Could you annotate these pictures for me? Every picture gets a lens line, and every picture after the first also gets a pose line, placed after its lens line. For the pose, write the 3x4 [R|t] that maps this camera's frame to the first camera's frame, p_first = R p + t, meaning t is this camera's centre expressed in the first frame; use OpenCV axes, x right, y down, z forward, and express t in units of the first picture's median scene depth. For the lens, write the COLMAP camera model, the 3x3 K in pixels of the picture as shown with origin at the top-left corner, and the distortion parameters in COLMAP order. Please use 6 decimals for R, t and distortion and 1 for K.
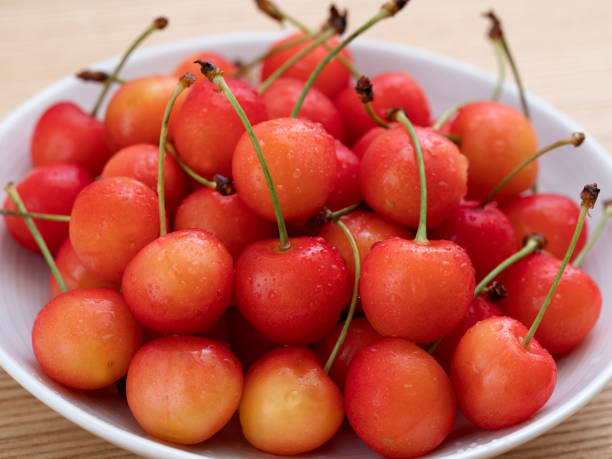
lens RADIAL K [[2621.9, 0, 306.0], [0, 2621.9, 229.5], [0, 0, 1]] dist [-0.197373, 3.624268]
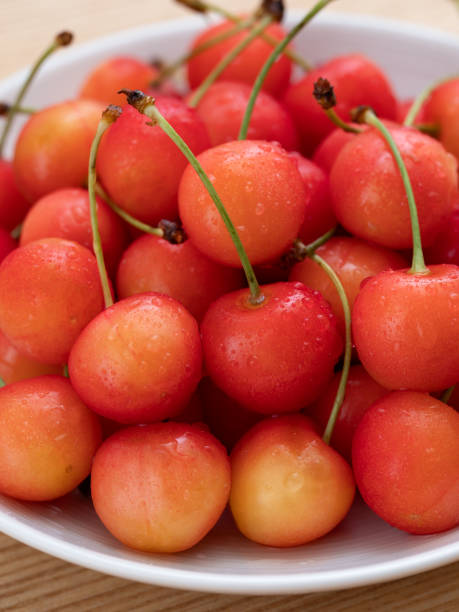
lens RADIAL K [[2621.9, 0, 229.5], [0, 2621.9, 306.0], [0, 0, 1]] dist [-0.197373, 3.624268]
pose [[0.990569, -0.136428, 0.012638, -0.027462], [0.134880, 0.987207, 0.085021, -0.062783], [-0.024075, -0.082515, 0.996299, 0.174387]]
